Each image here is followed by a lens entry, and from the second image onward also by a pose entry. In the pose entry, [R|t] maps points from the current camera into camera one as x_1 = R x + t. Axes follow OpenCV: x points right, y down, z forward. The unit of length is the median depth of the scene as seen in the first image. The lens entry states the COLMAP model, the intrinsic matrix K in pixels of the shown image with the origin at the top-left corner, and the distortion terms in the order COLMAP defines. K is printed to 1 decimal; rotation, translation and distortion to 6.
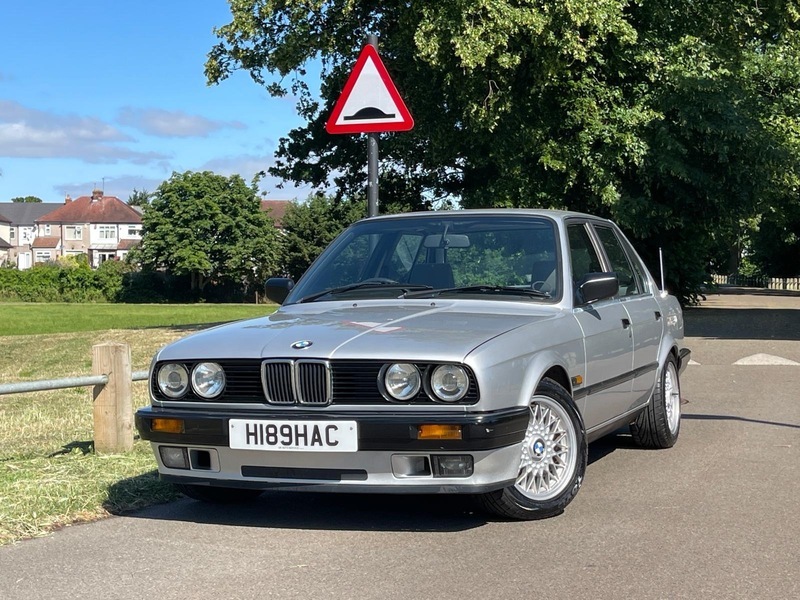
lens RADIAL K [[1424.9, 0, 400.6], [0, 1424.9, 299.8], [0, 0, 1]] dist [0.117949, 0.021295]
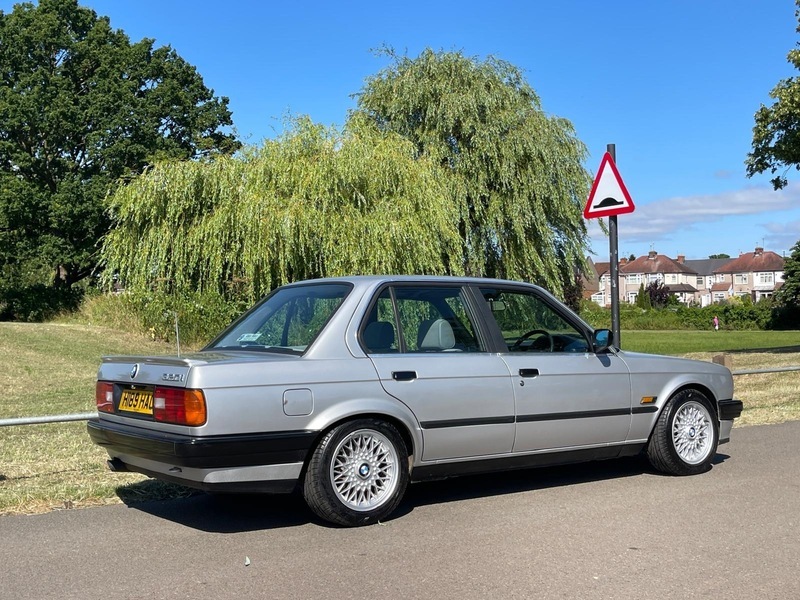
lens RADIAL K [[1003.8, 0, 410.9], [0, 1003.8, 299.6], [0, 0, 1]] dist [0.046354, -0.035038]
pose [[0.839061, -0.028697, -0.543280, 0.571271], [0.014011, 0.999416, -0.031152, -0.020881], [0.543857, 0.018527, 0.838973, 0.182112]]
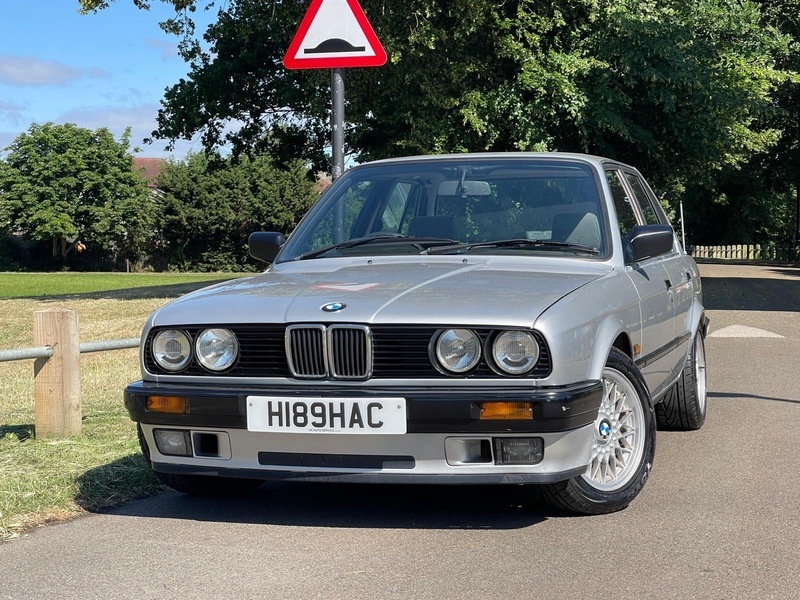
lens RADIAL K [[1565.9, 0, 384.6], [0, 1565.9, 284.3], [0, 0, 1]] dist [0.014362, 2.300149]
pose [[0.997689, 0.001432, 0.067935, -0.096267], [-0.002079, 0.999953, 0.009451, 0.008932], [-0.067919, -0.009570, 0.997645, 0.078554]]
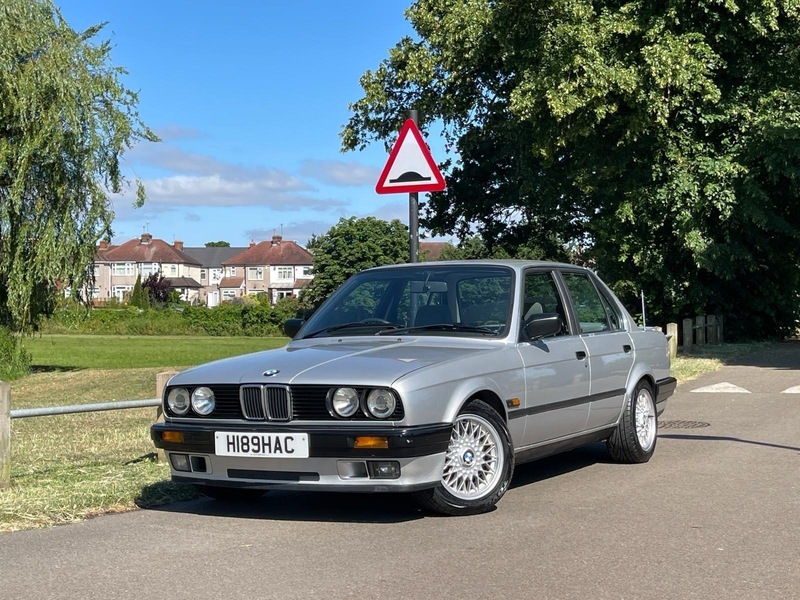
lens RADIAL K [[1321.5, 0, 400.2], [0, 1321.5, 304.2], [0, 0, 1]] dist [0.108934, -0.191020]
pose [[0.992425, -0.004988, -0.122753, 0.177141], [0.002315, 0.999757, -0.021910, -0.002994], [0.122833, 0.021460, 0.992195, -0.138462]]
